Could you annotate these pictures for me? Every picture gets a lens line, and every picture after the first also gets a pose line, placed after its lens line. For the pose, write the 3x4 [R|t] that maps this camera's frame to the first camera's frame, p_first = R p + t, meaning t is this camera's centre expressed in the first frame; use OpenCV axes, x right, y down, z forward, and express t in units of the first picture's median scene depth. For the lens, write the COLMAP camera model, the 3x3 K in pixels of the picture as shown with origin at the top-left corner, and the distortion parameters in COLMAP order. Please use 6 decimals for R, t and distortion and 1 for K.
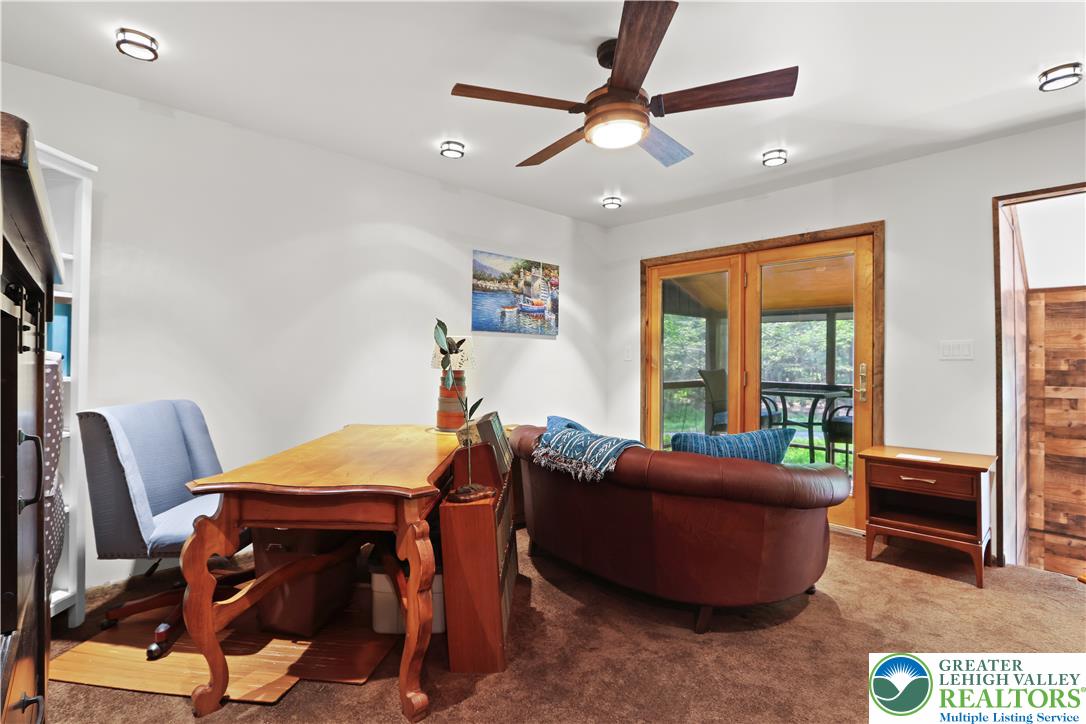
lens RADIAL K [[501.2, 0, 548.7], [0, 501.2, 358.0], [0, 0, 1]] dist [-0.005116, -0.000173]
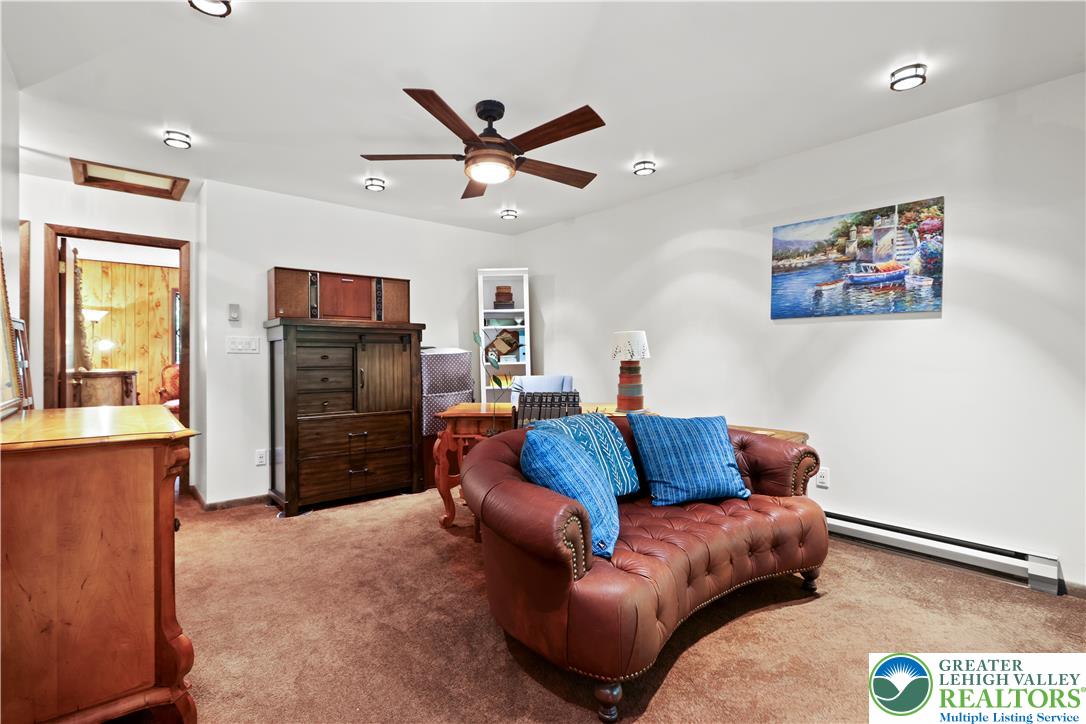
lens RADIAL K [[510.7, 0, 543.8], [0, 510.7, 359.5], [0, 0, 1]] dist [-0.018102, 0.002481]
pose [[-0.015990, 0.001619, -0.999871, 0.690858], [0.008333, 0.999964, 0.001486, 0.010482], [0.999837, -0.008308, -0.016003, 0.560358]]
